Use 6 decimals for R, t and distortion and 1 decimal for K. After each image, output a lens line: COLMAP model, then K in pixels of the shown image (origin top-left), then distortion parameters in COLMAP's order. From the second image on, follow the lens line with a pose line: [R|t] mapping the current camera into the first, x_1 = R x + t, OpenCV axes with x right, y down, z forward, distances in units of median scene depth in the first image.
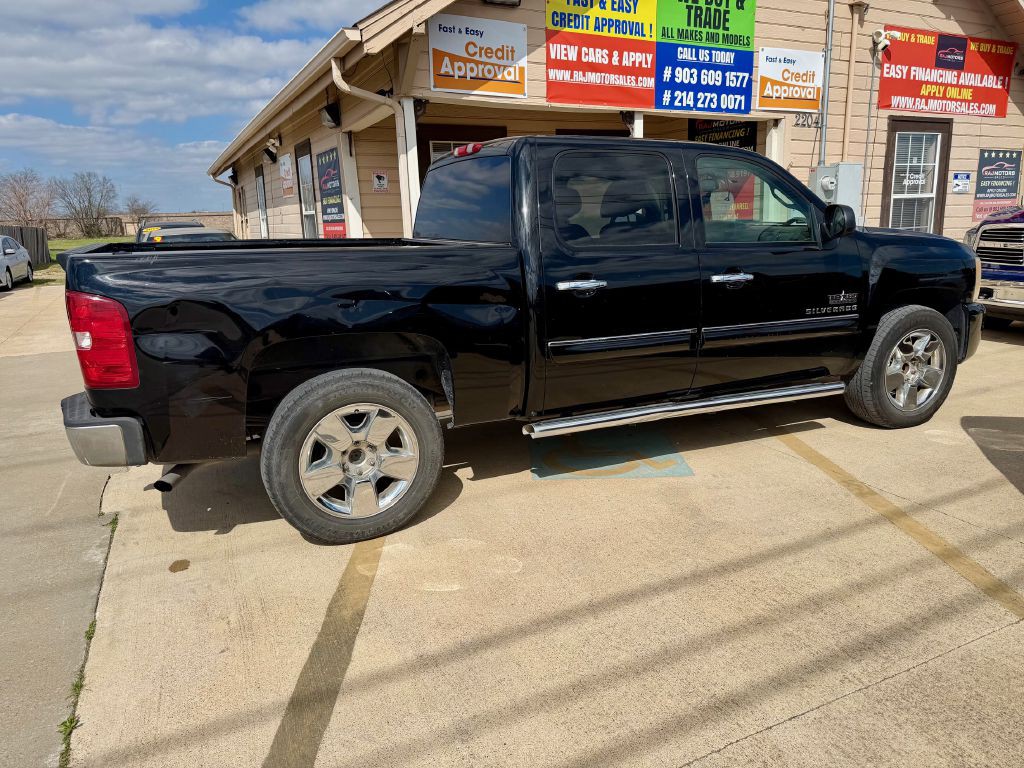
lens RADIAL K [[717.0, 0, 525.4], [0, 717.0, 388.4], [0, 0, 1]] dist [0.038844, -0.040638]
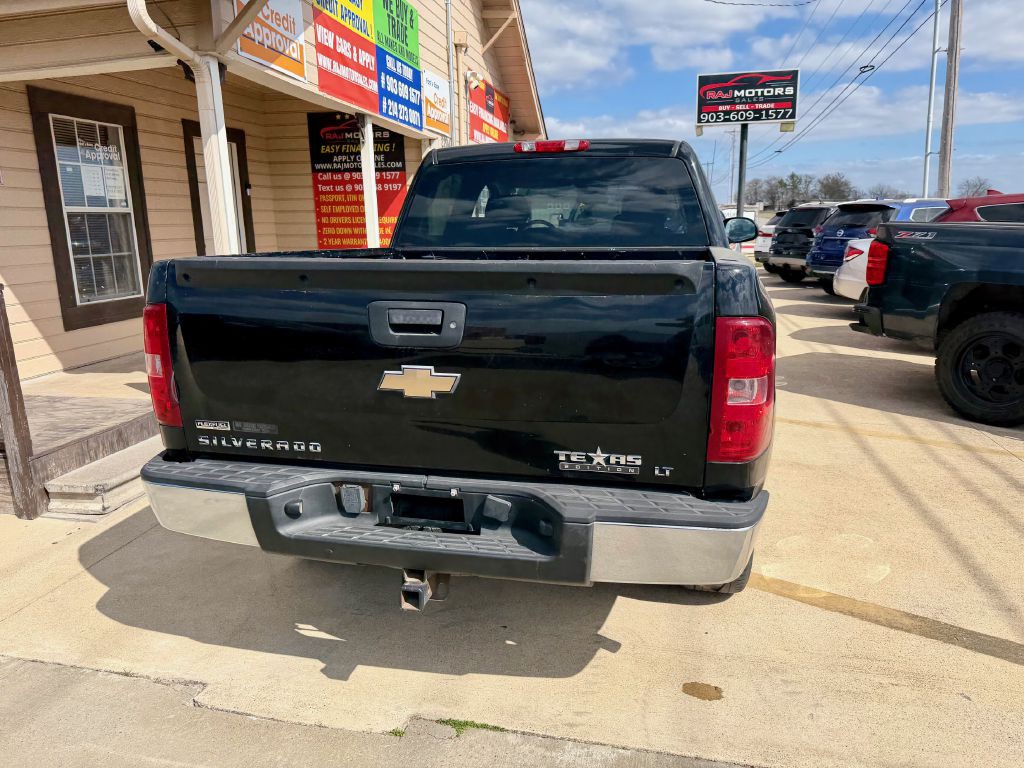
lens RADIAL K [[717.5, 0, 517.5], [0, 717.5, 383.2], [0, 0, 1]] dist [0.024902, -0.031416]
pose [[0.622342, -0.154183, 0.767410, -0.544615], [0.178841, 0.982484, 0.052361, -0.062807], [-0.762041, 0.104658, 0.639015, 0.322741]]
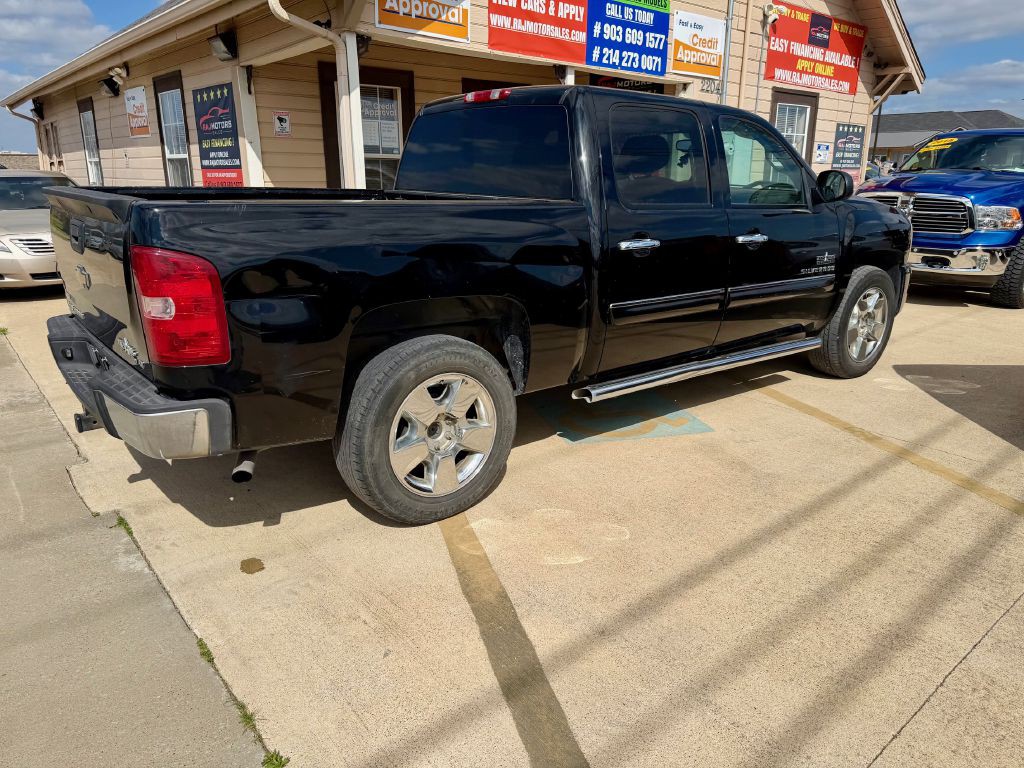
lens RADIAL K [[717.0, 0, 525.4], [0, 717.0, 388.4], [0, 0, 1]] dist [0.038844, -0.040638]
pose [[0.967989, -0.039582, 0.247853, -0.182116], [0.025343, 0.997854, 0.060377, -0.006136], [-0.249711, -0.052163, 0.966914, 0.042398]]
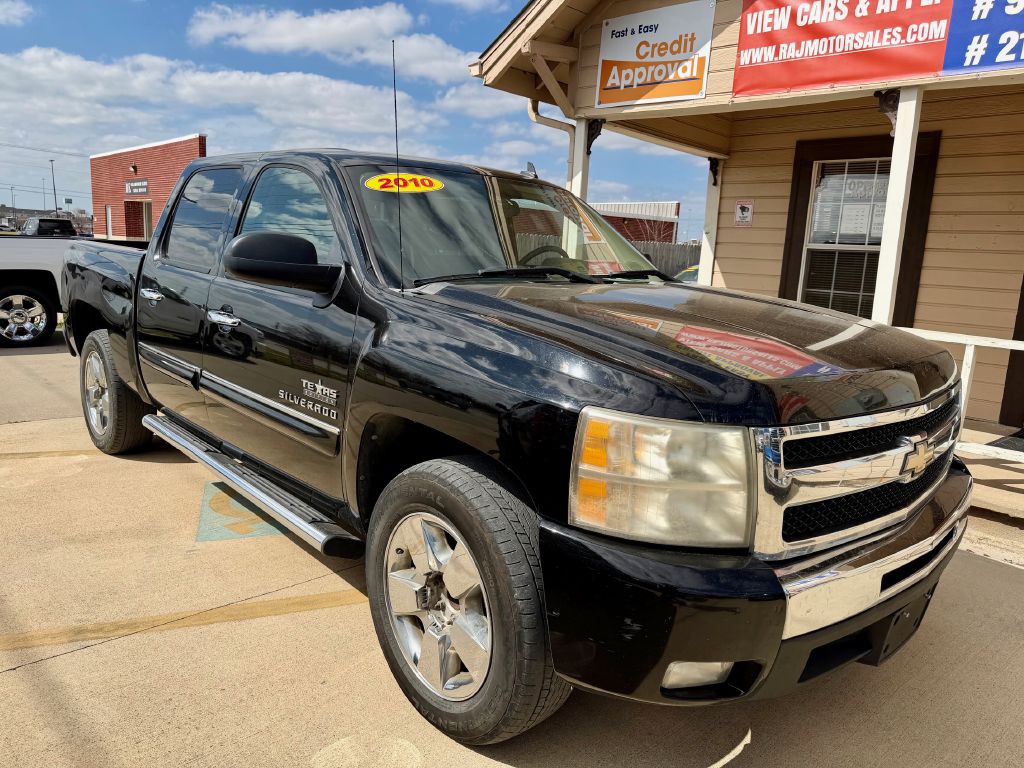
lens RADIAL K [[746.4, 0, 512.0], [0, 746.4, 384.0], [0, 0, 1]] dist [0.004738, 0.000947]
pose [[0.300798, 0.210822, -0.930094, 0.715050], [-0.276777, 0.952584, 0.126409, -0.170642], [0.912642, 0.219405, 0.344886, 0.632872]]
